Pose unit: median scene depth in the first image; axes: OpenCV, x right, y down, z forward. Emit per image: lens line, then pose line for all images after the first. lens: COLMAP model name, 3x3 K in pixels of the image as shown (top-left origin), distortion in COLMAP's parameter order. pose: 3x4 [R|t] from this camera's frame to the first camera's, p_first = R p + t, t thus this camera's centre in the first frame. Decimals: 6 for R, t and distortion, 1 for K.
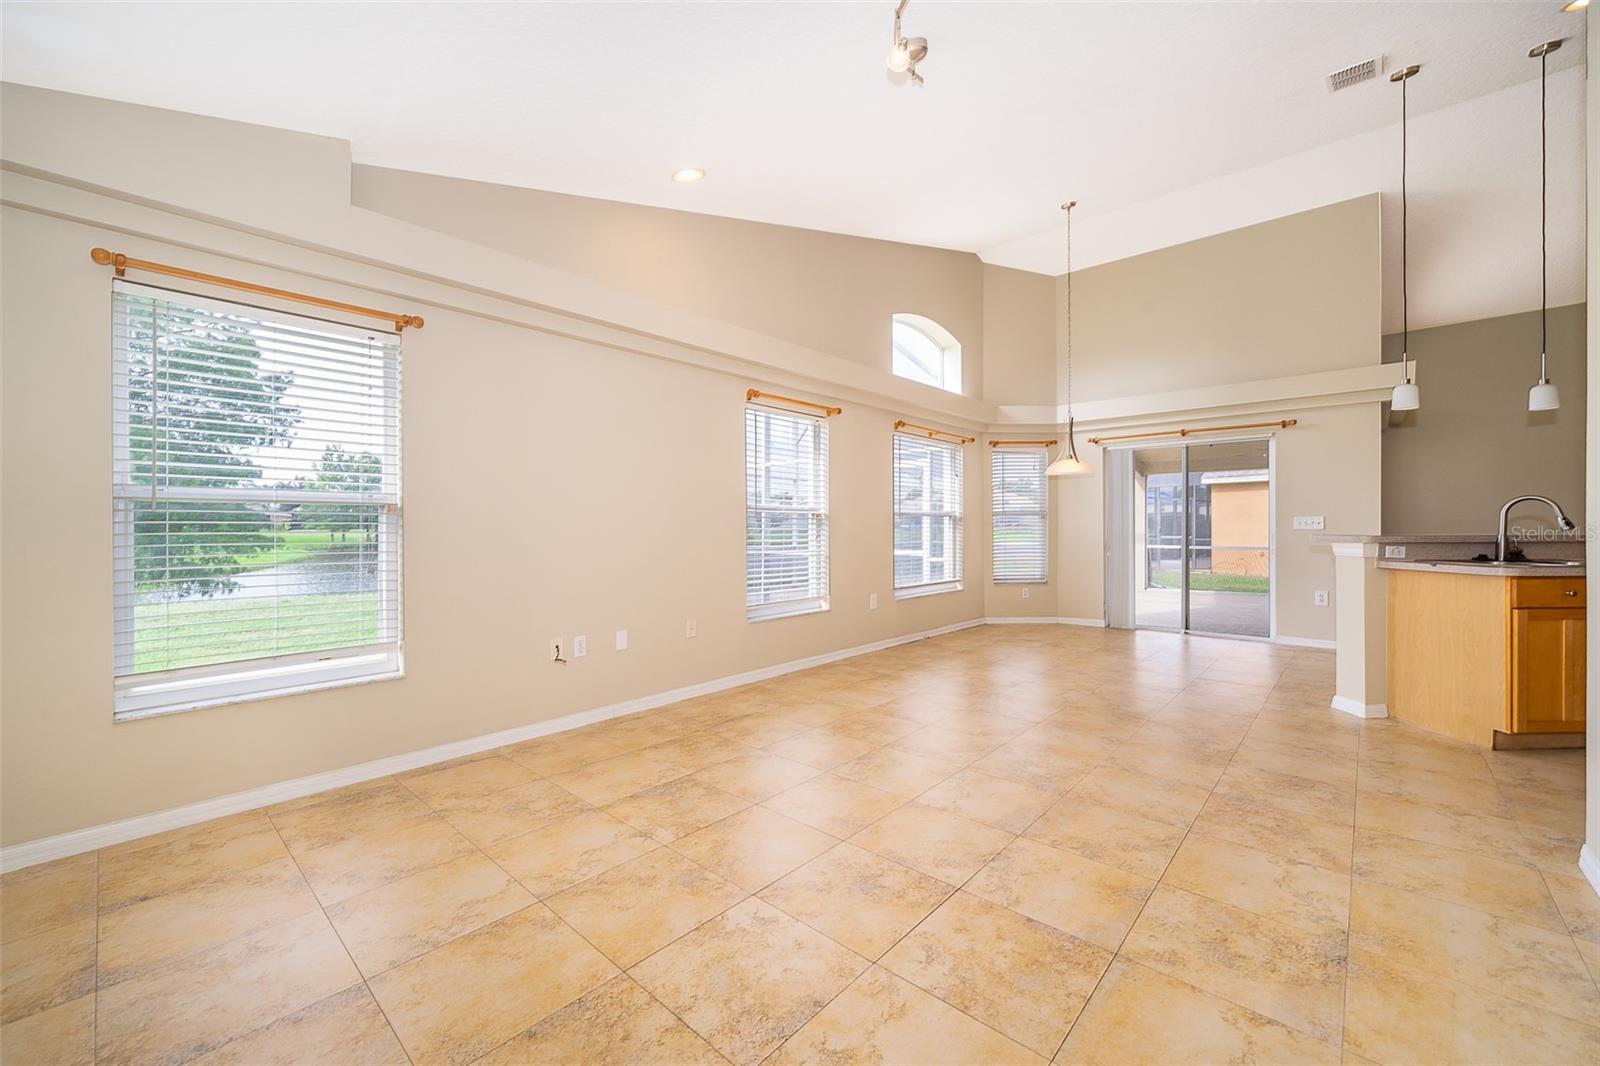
lens RADIAL K [[627.9, 0, 800.0], [0, 627.9, 533.0], [0, 0, 1]] dist [0.000482, 0.000163]
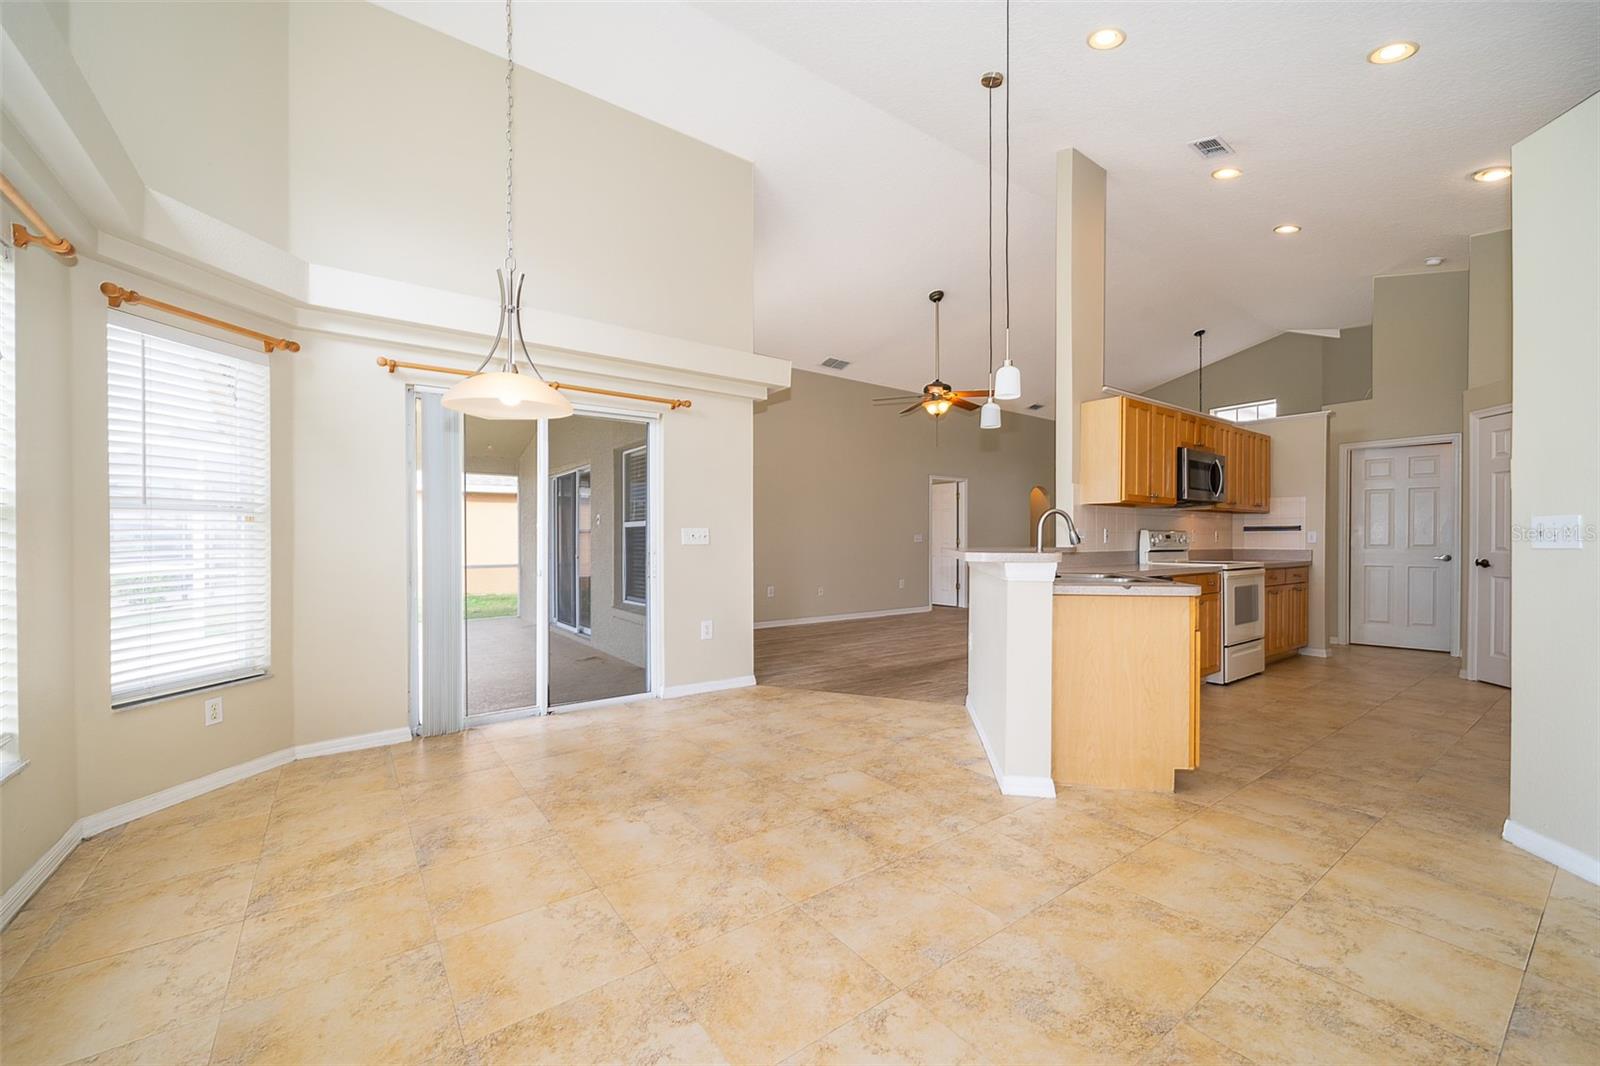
lens RADIAL K [[627.9, 0, 800.0], [0, 627.9, 533.0], [0, 0, 1]] dist [0.000482, 0.000163]
pose [[0.200628, 0.012227, 0.979591, 0.063907], [0.007803, 0.999870, -0.014078, -0.007265], [-0.979637, 0.010468, 0.200506, 0.704576]]
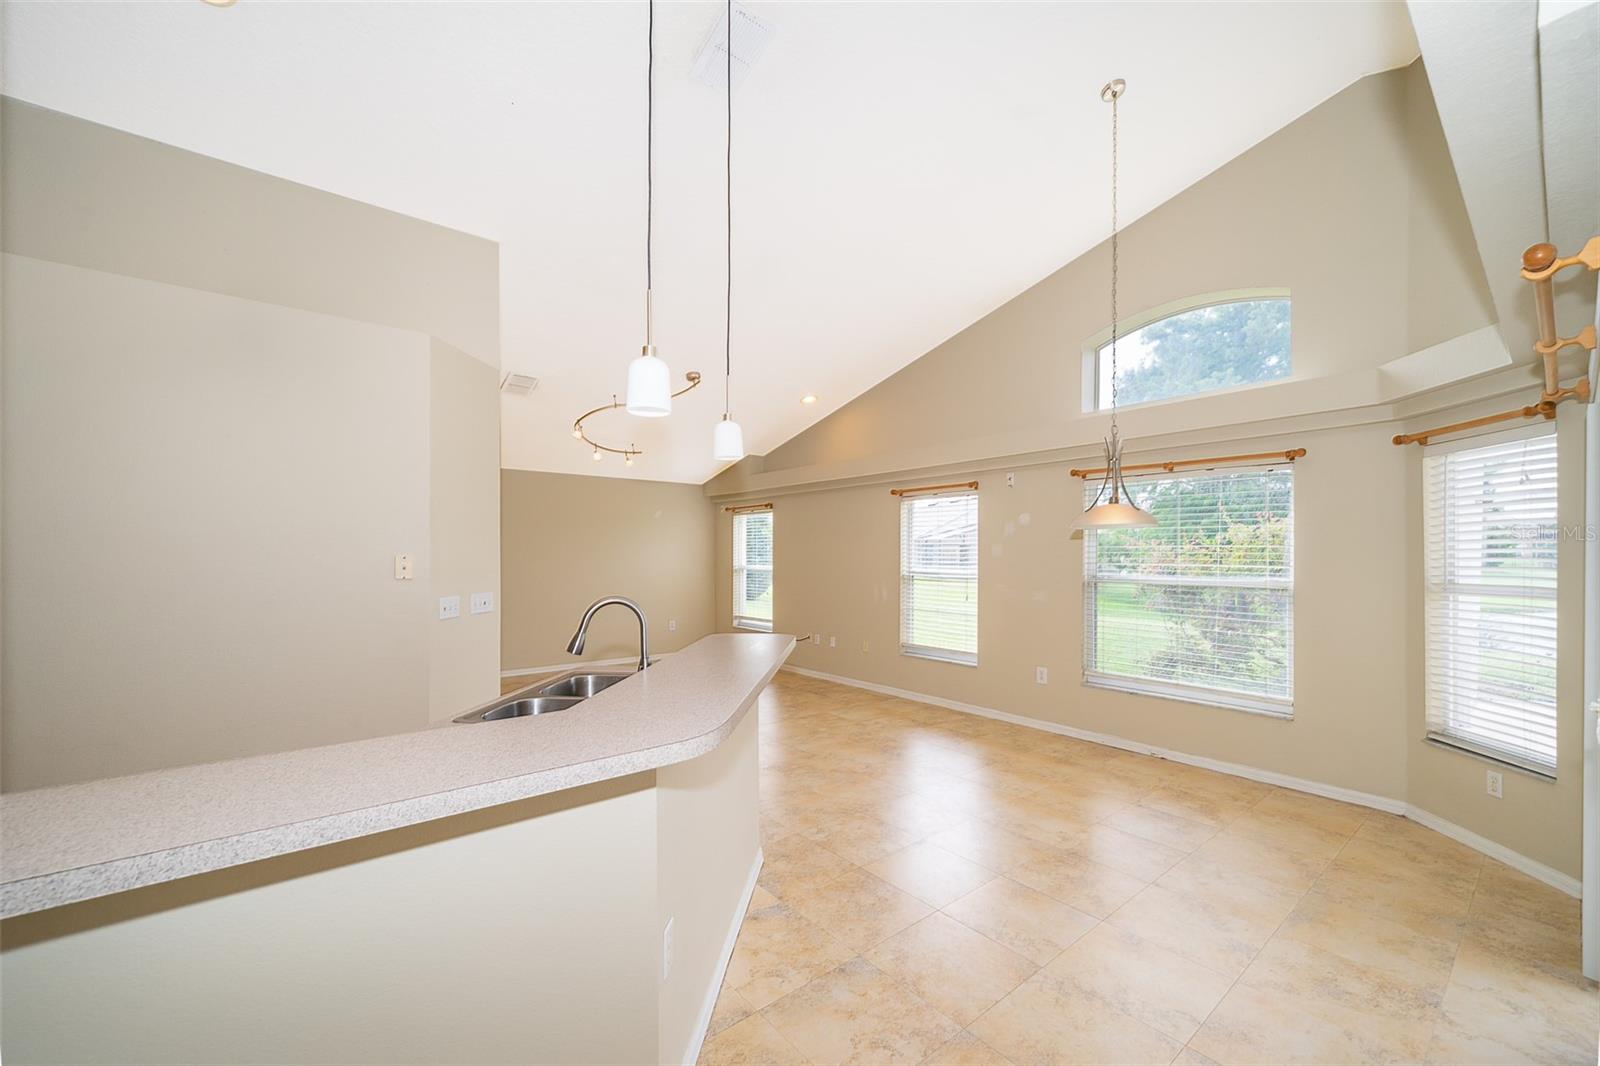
lens RADIAL K [[630.8, 0, 799.6], [0, 630.8, 549.1], [0, 0, 1]] dist [-0.014895, -0.000014]
pose [[-0.145851, -0.006697, -0.989284, 1.027590], [-0.013020, 0.999903, -0.004849, -0.063355], [0.989221, 0.012173, -0.145924, 0.750219]]
